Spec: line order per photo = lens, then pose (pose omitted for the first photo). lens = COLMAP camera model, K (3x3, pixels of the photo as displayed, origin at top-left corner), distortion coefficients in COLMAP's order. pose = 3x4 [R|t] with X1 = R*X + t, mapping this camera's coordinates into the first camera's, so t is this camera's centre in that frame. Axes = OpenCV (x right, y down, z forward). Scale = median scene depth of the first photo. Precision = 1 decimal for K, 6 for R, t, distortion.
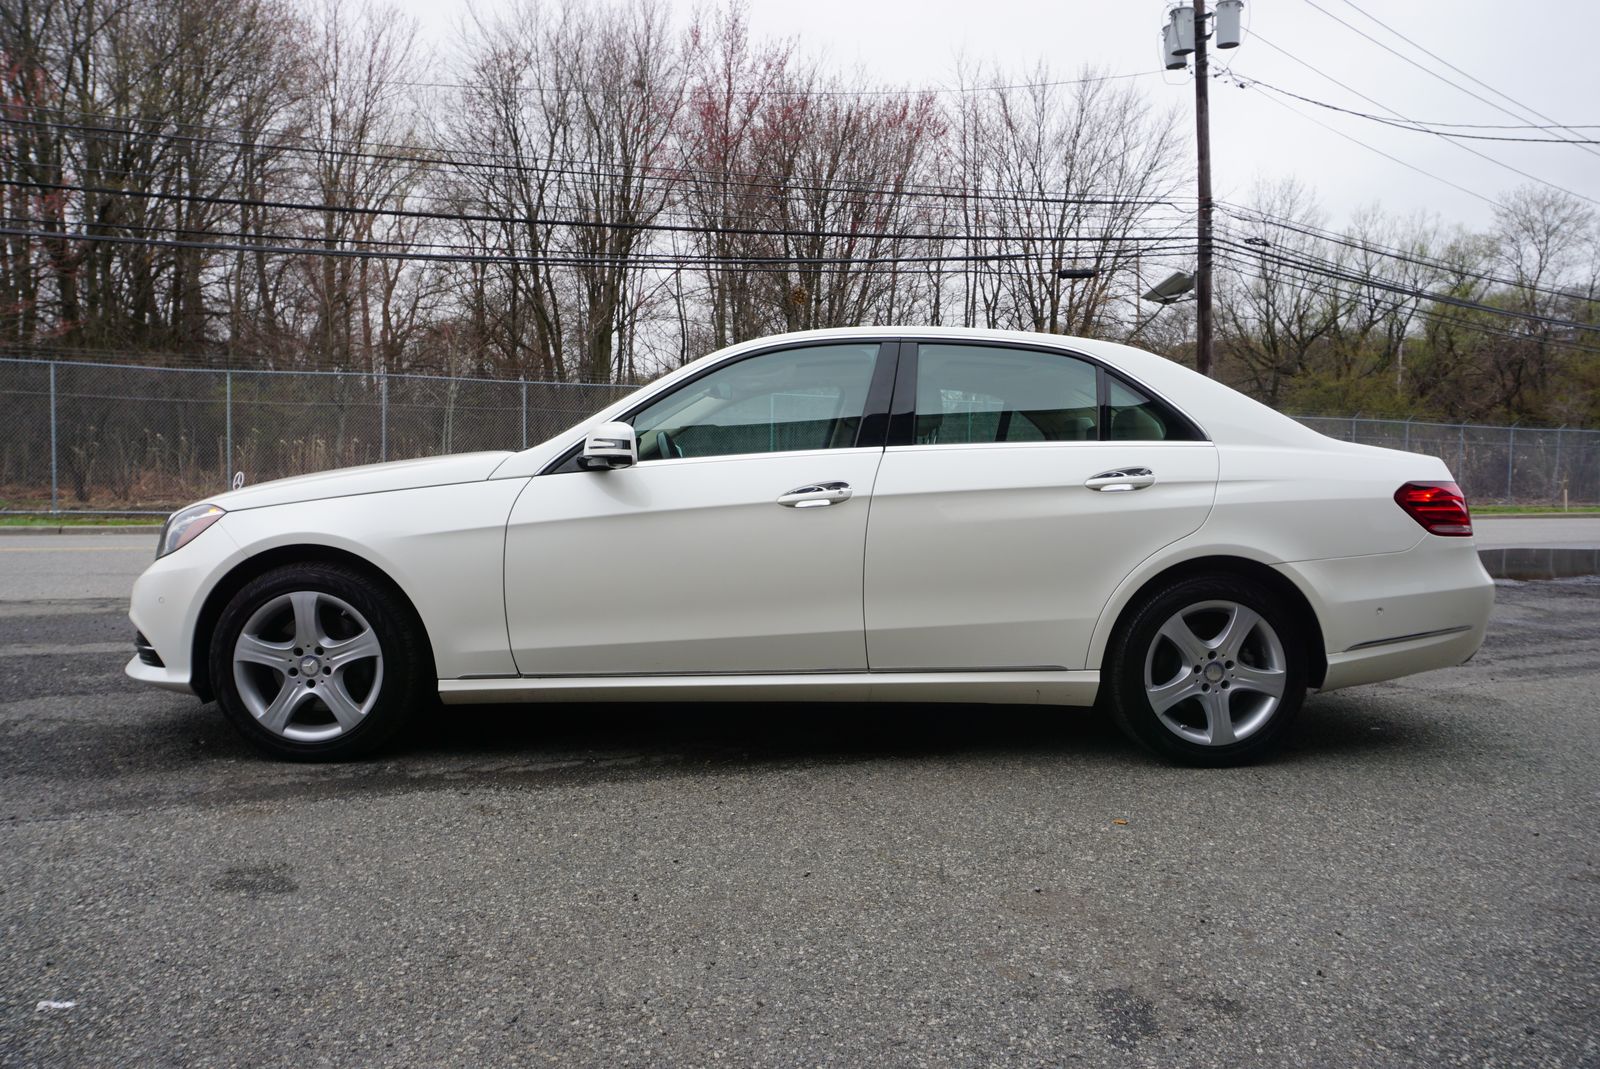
lens RADIAL K [[1080.0, 0, 800.6], [0, 1080.0, 535.6], [0, 0, 1]] dist [-0.017657, 0.002538]
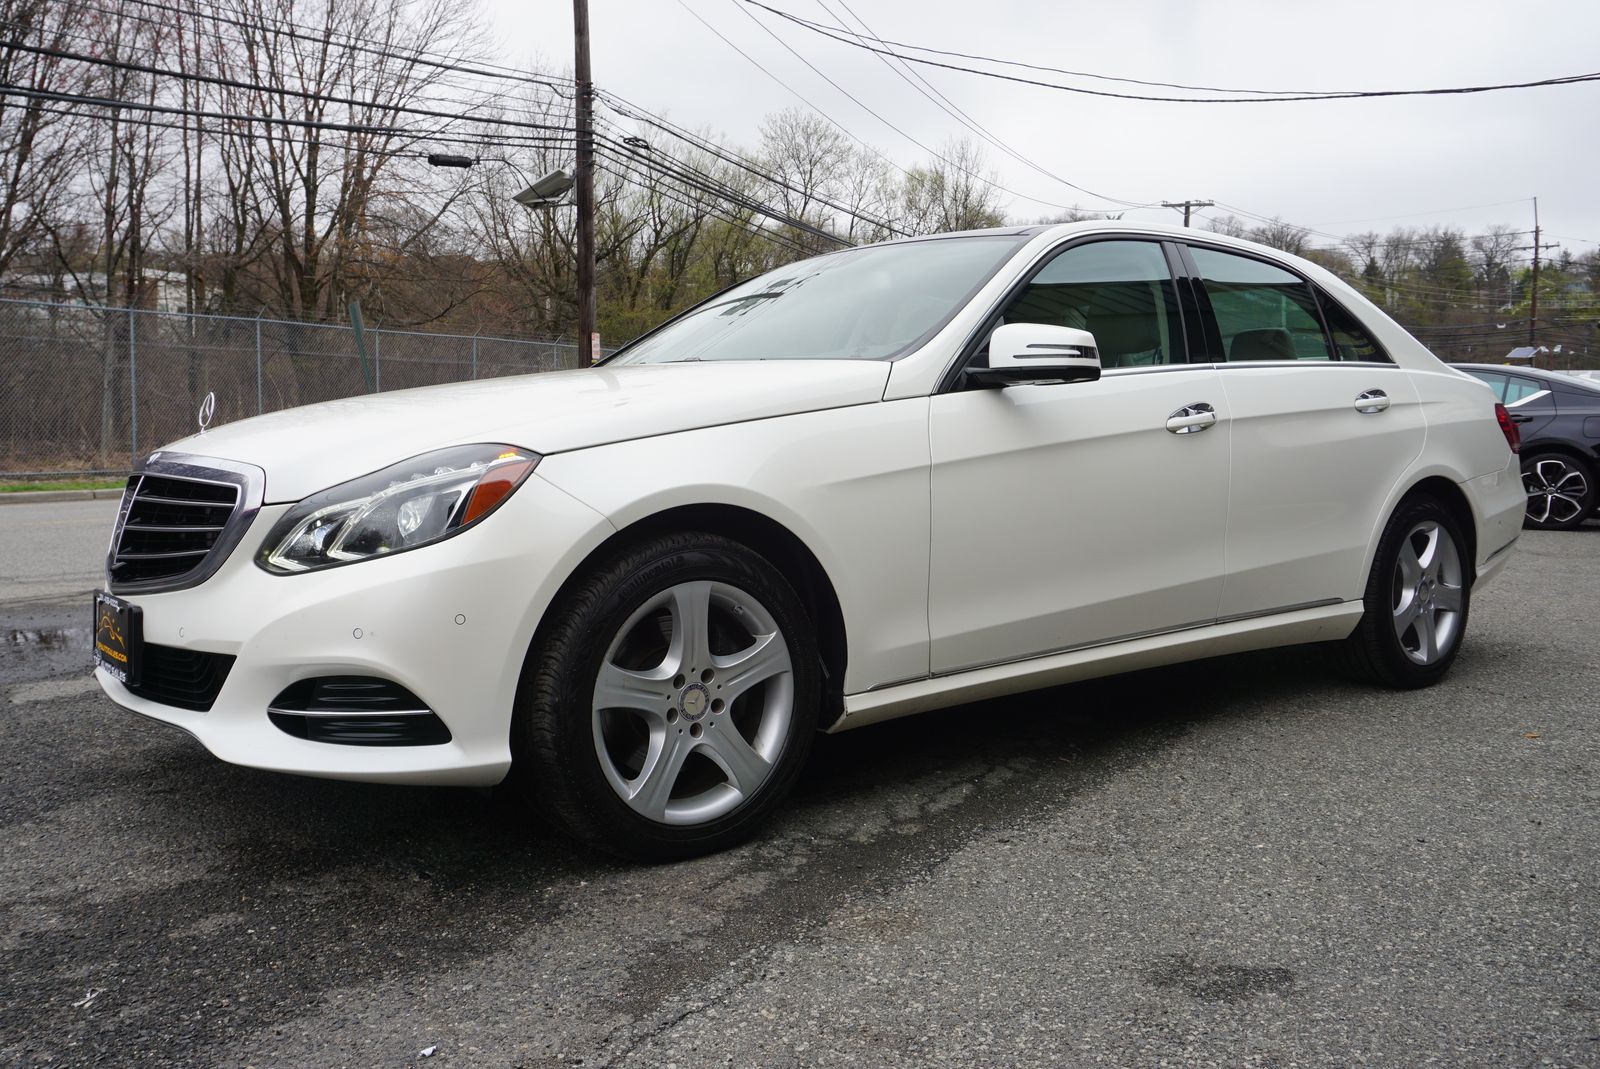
lens RADIAL K [[1365.1, 0, 794.2], [0, 1365.1, 546.2], [0, 0, 1]] dist [-0.005781, 0.018286]
pose [[0.804844, -0.065509, 0.589860, -0.842945], [0.045996, 0.997785, 0.048053, -0.003475], [-0.591702, -0.011544, 0.806074, 0.321206]]
